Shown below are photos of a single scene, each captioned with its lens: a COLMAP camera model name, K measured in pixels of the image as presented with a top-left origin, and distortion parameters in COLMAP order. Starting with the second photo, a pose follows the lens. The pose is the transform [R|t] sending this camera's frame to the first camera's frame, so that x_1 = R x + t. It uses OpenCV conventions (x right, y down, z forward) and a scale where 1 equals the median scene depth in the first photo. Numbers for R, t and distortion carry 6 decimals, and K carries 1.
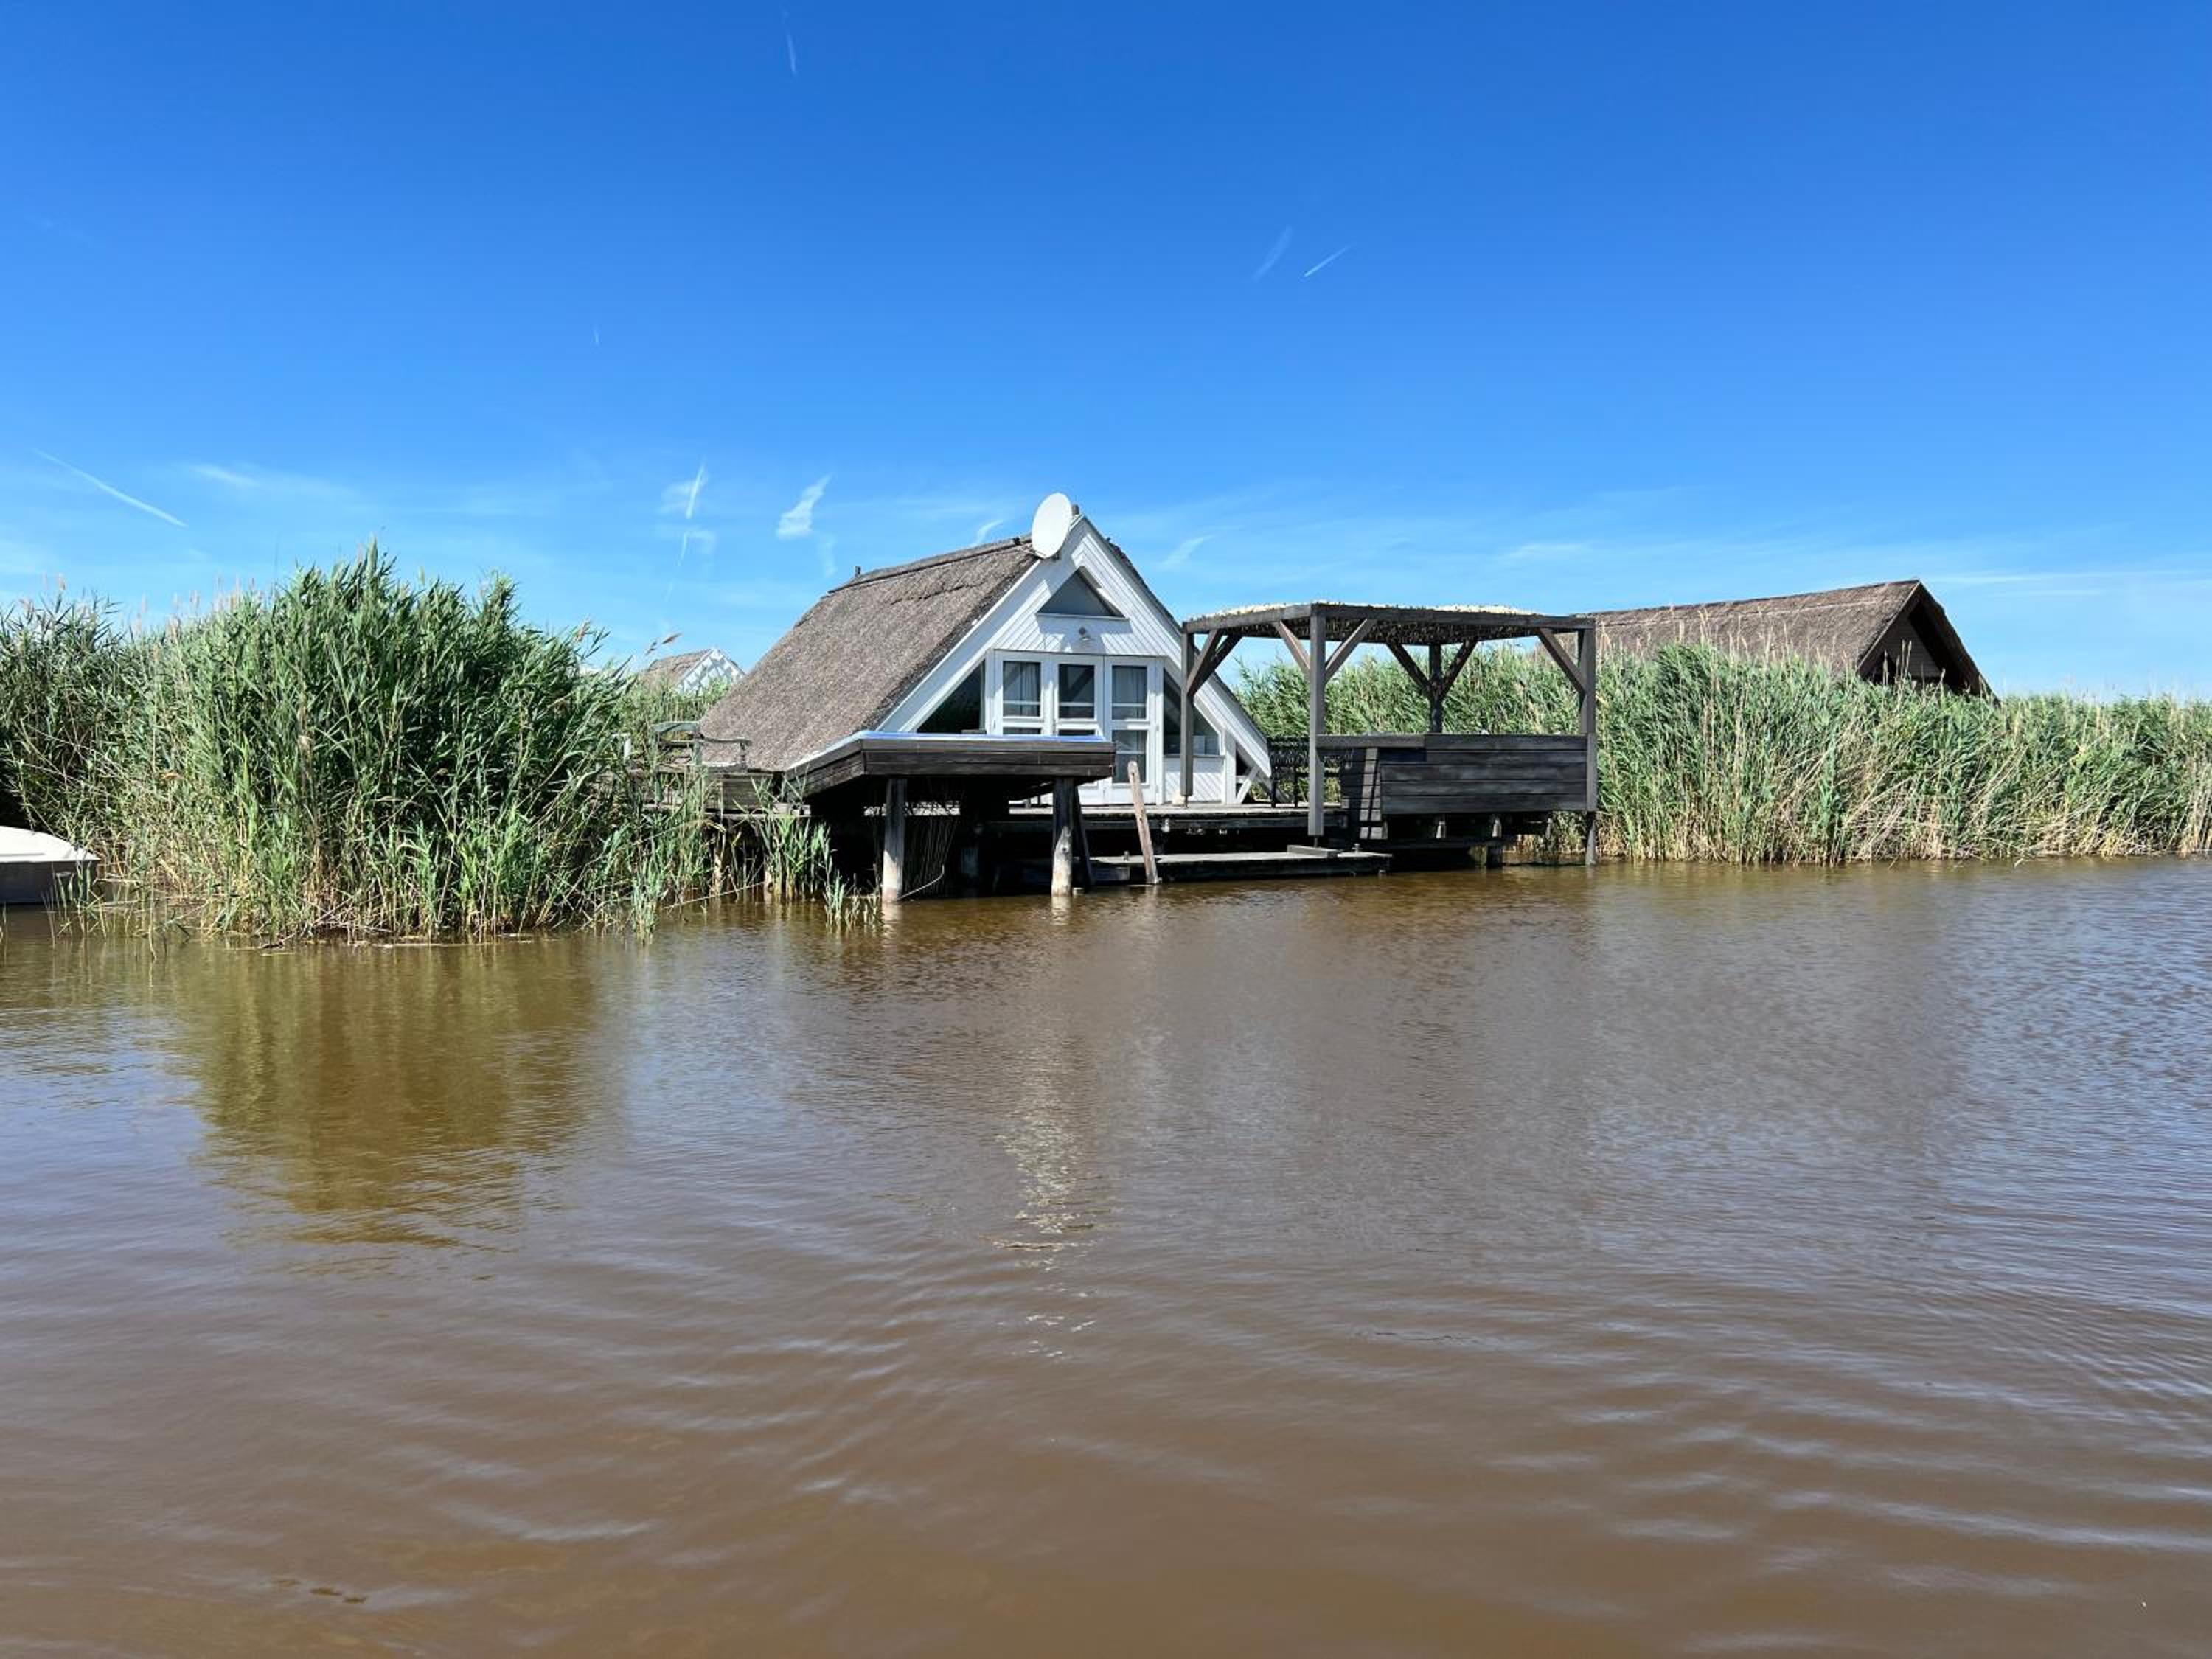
lens RADIAL K [[1703.1, 0, 1106.0], [0, 1703.1, 829.5], [0, 0, 1]] dist [0.094868, -0.181223]
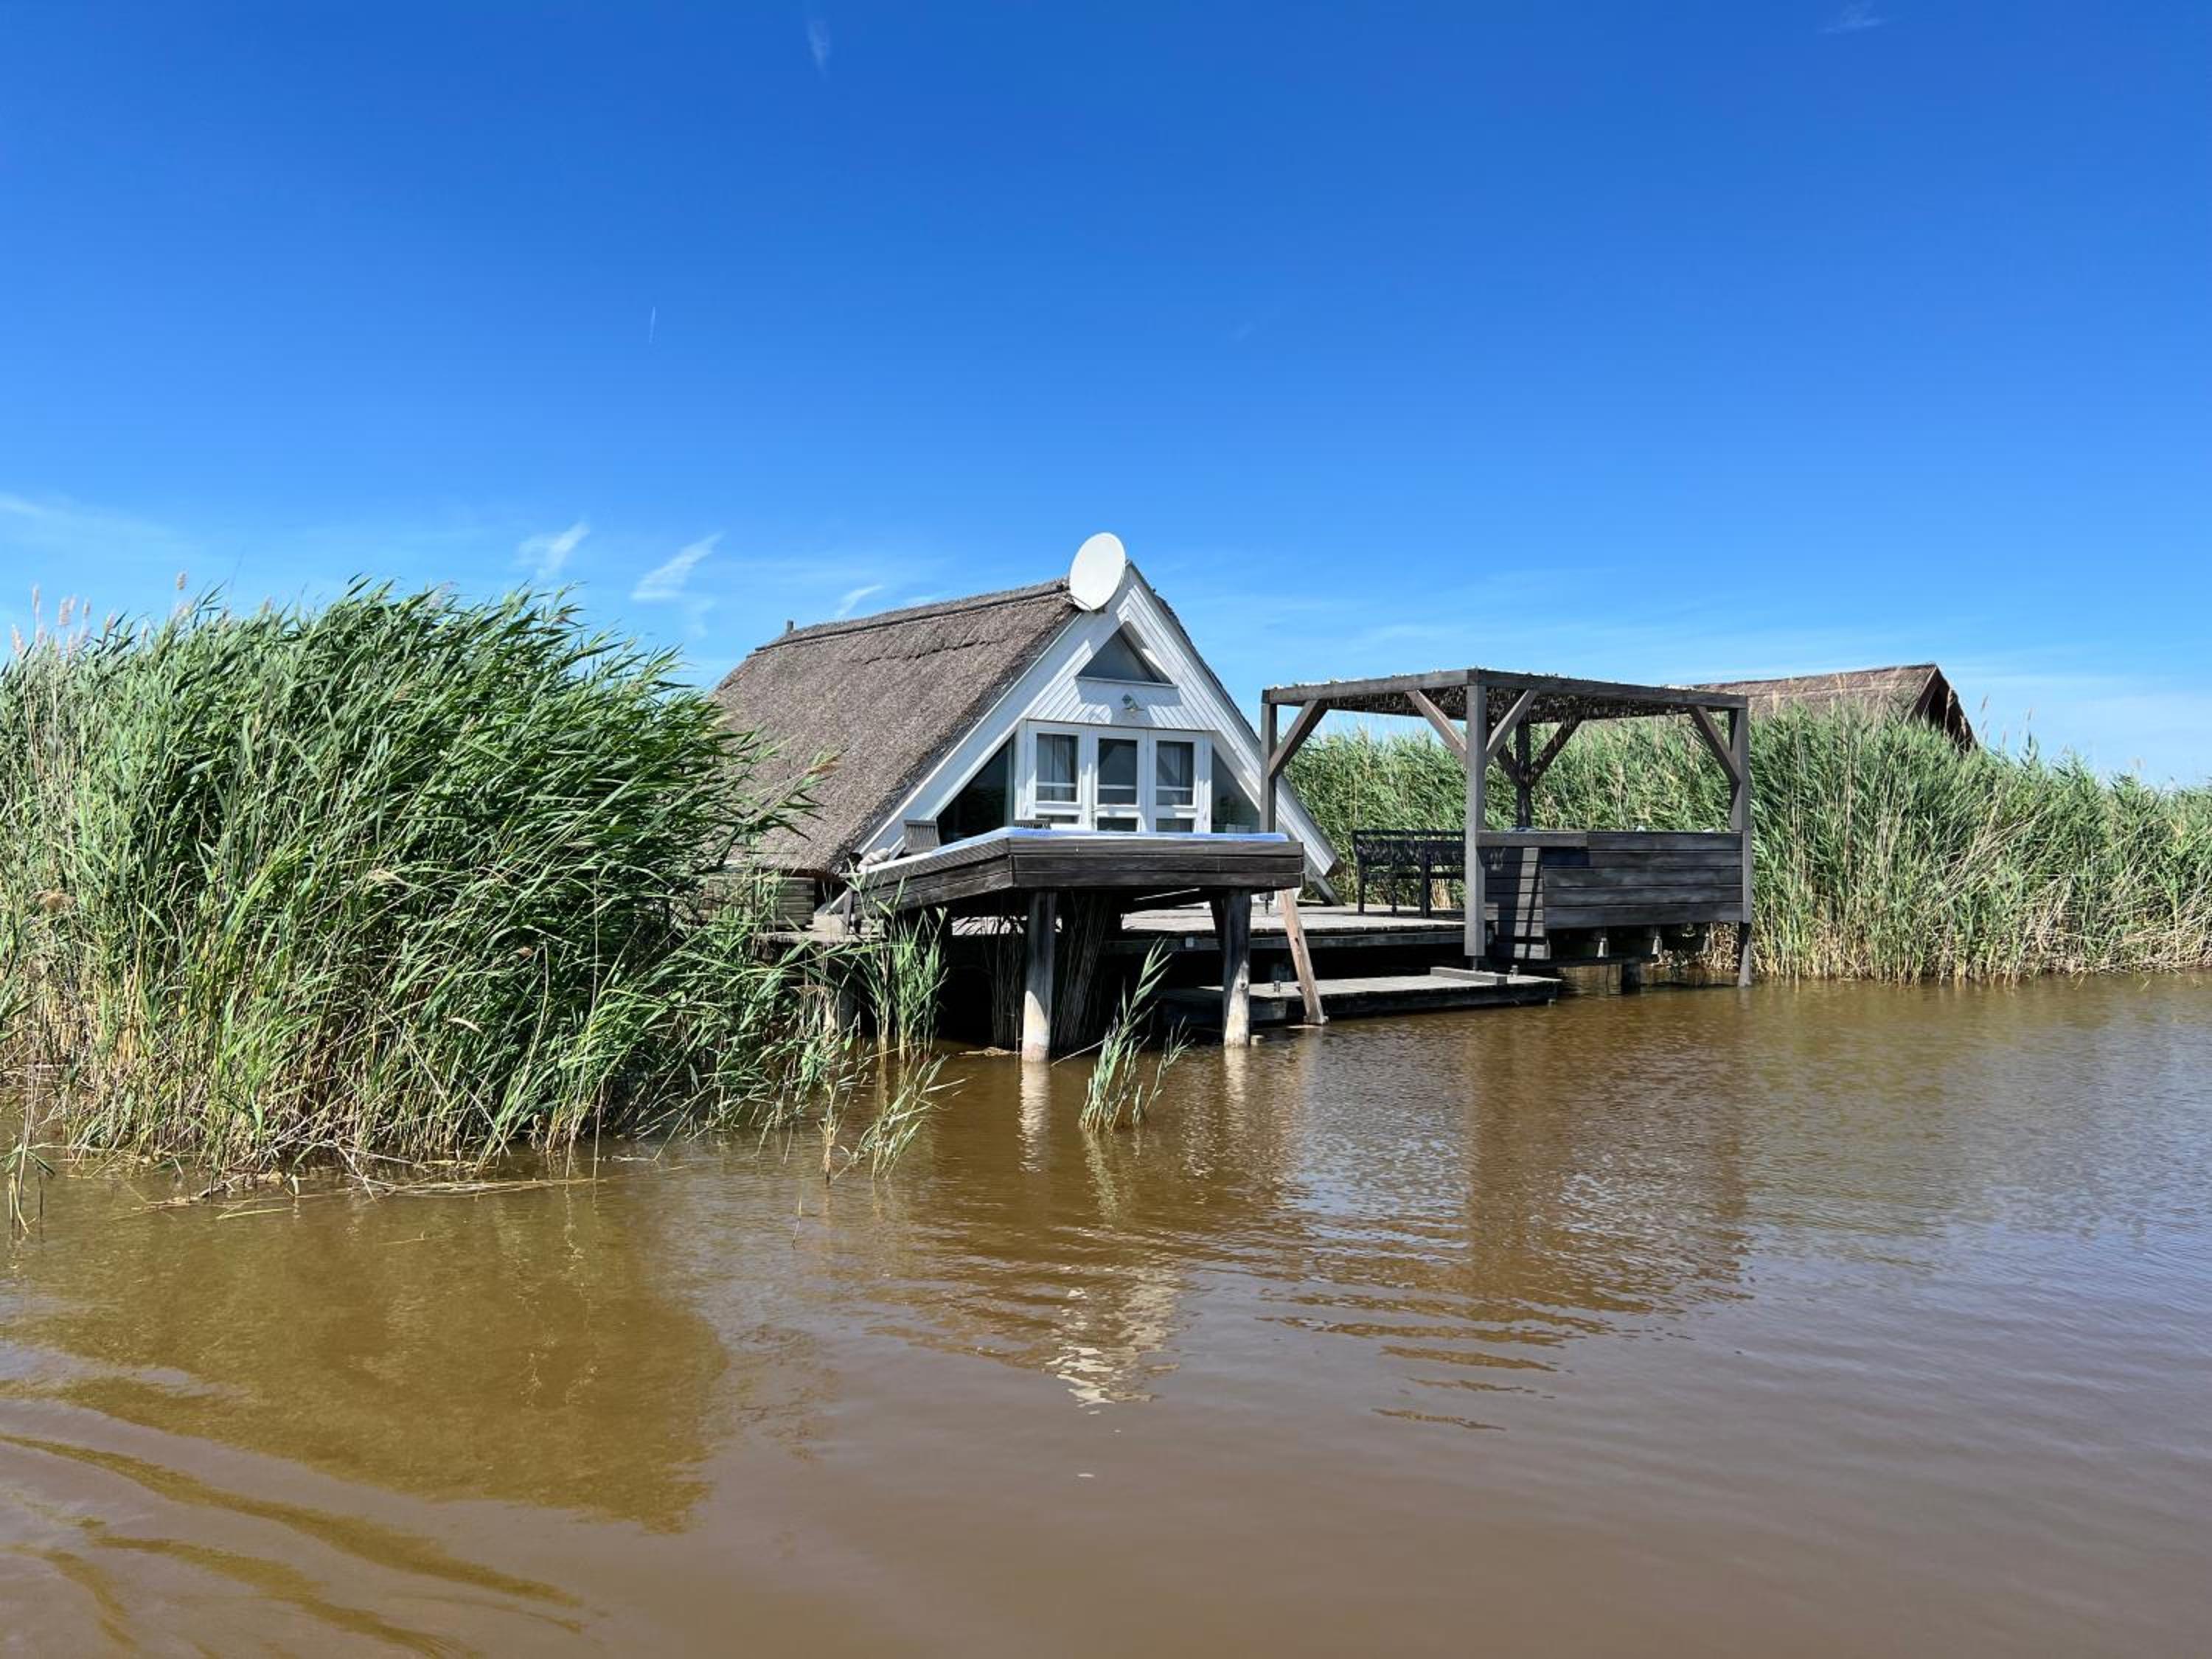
lens RADIAL K [[1703.1, 0, 1106.0], [0, 1703.1, 829.5], [0, 0, 1]] dist [0.094868, -0.181223]
pose [[0.992644, 0.009953, 0.120659, -0.135656], [-0.004611, 0.999000, -0.044473, -0.017774], [-0.120981, 0.043590, 0.991697, 0.199702]]
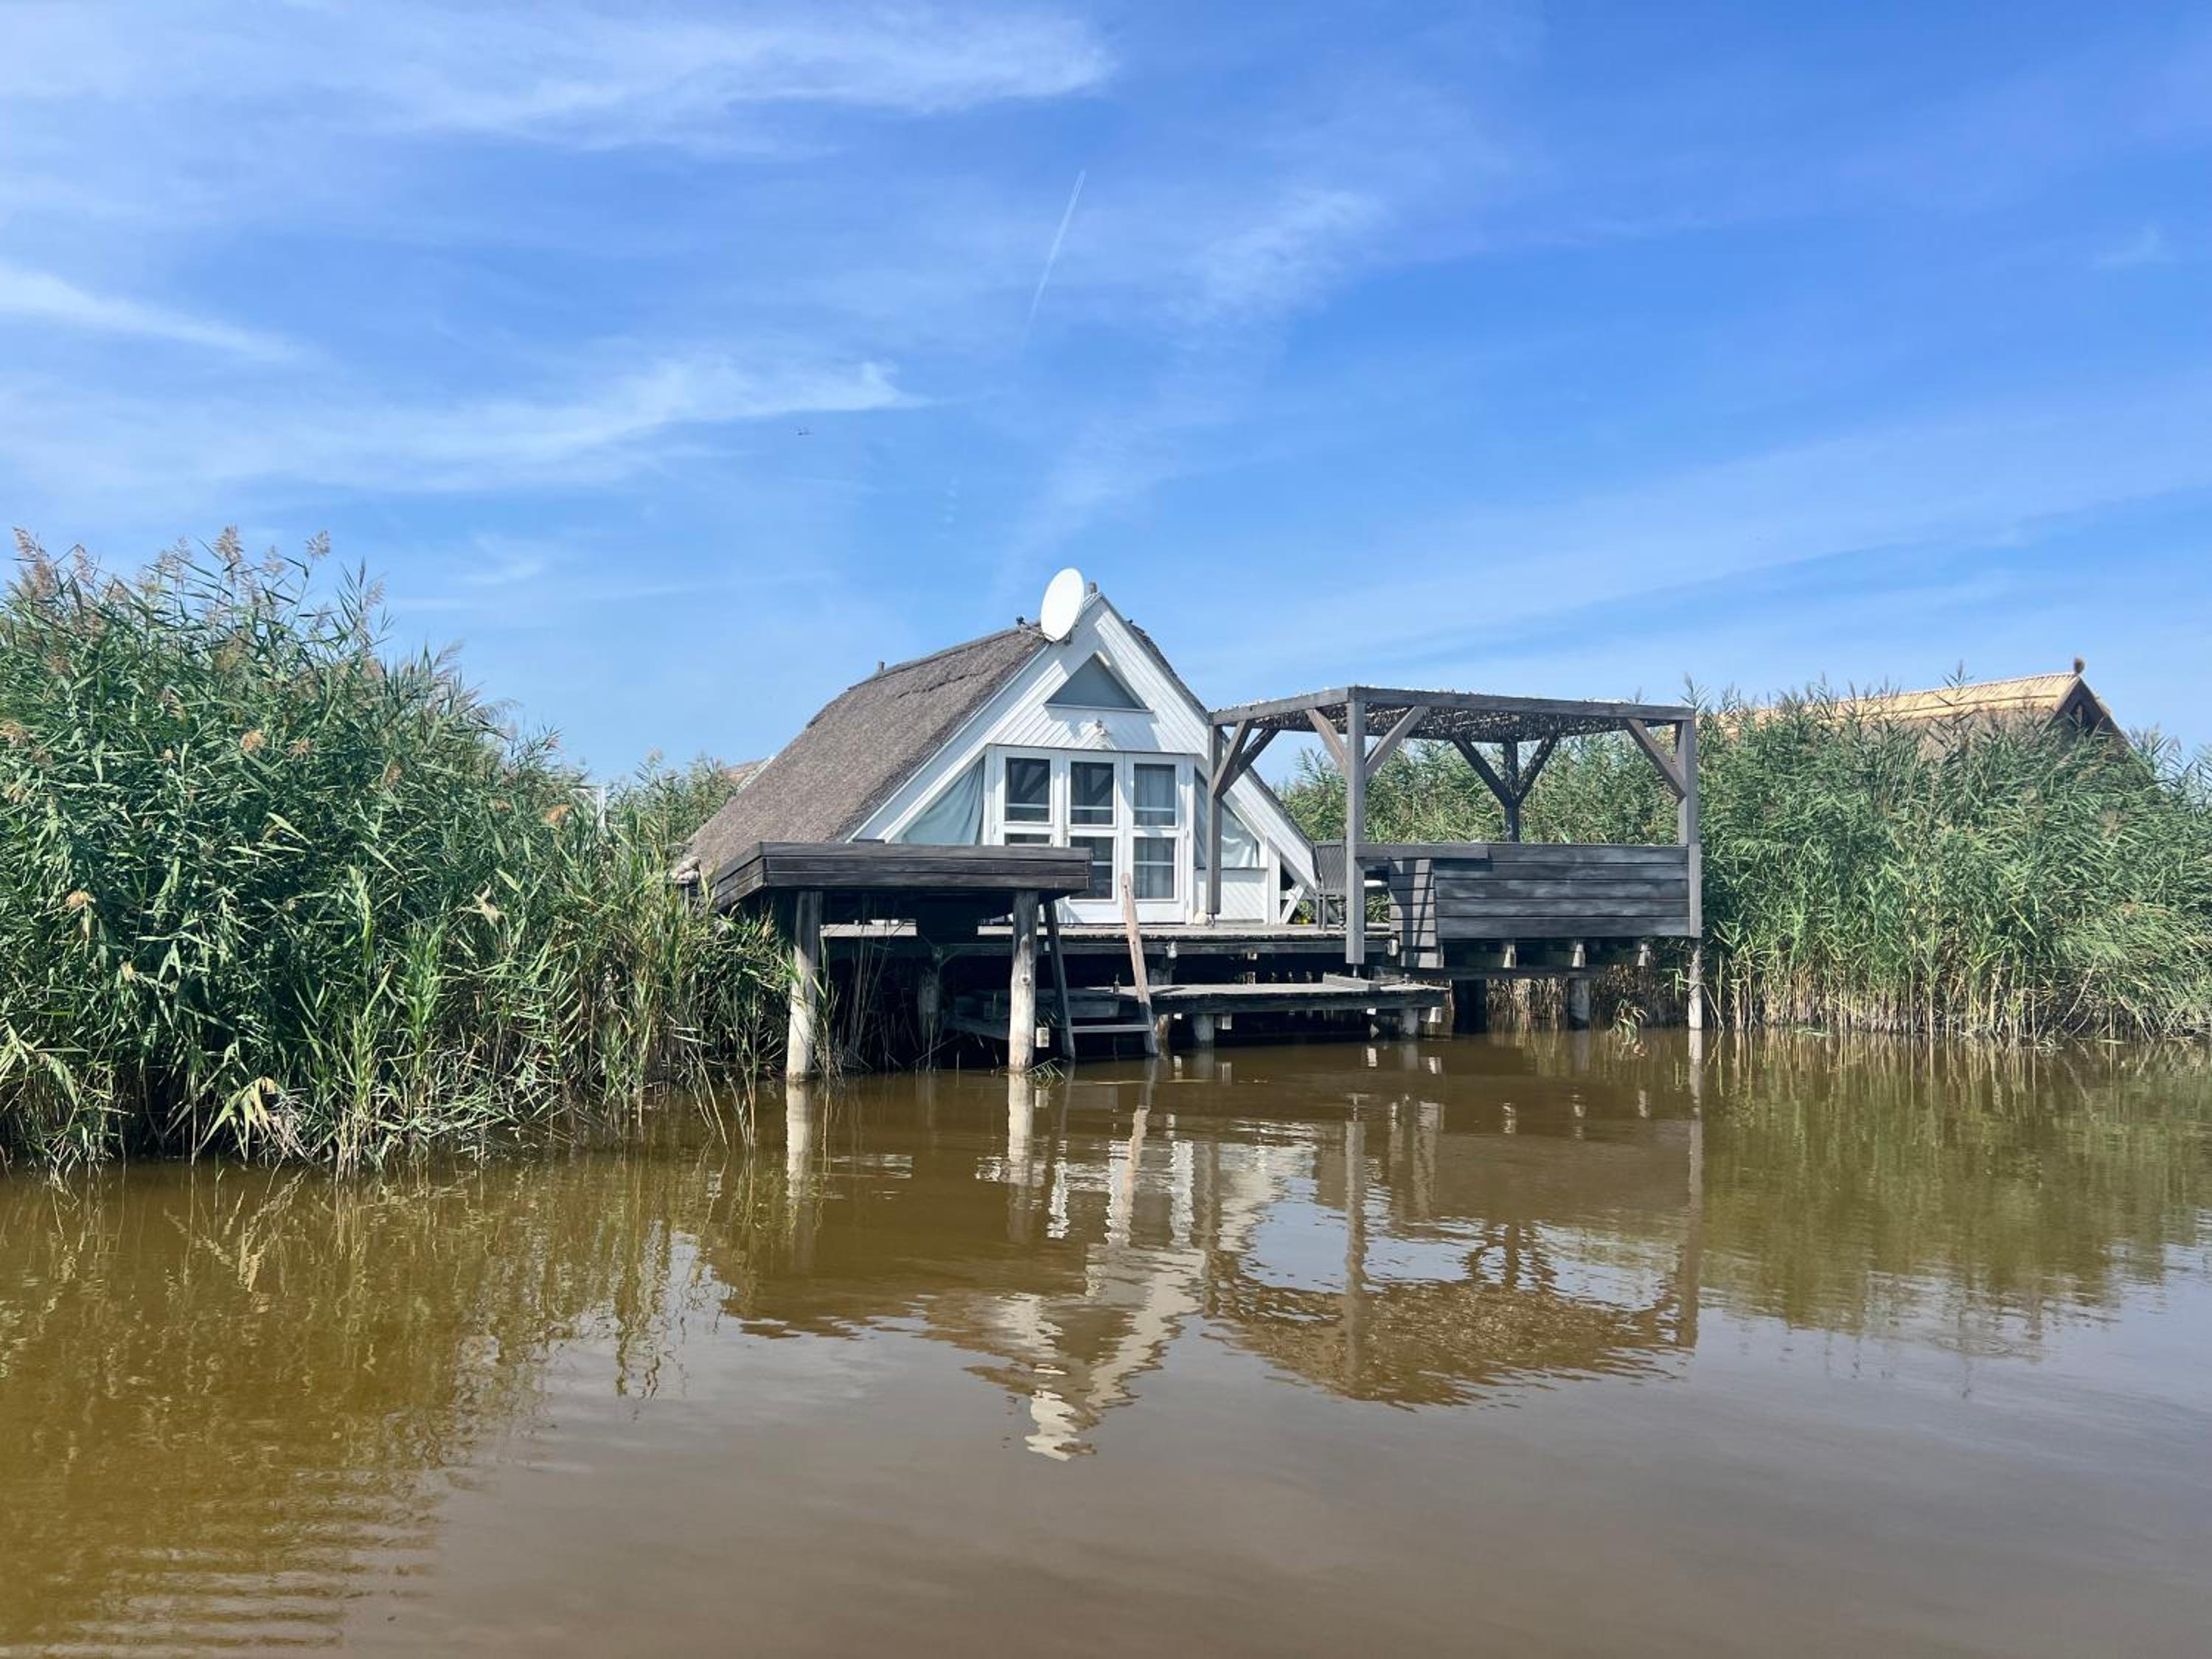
lens RADIAL K [[1703.1, 0, 1106.0], [0, 1703.1, 829.5], [0, 0, 1]] dist [0.094868, -0.181223]
pose [[0.998006, 0.004653, -0.062941, 0.049646], [-0.008903, 0.997685, -0.067418, -0.003984], [0.062481, 0.067844, 0.995738, 0.146423]]
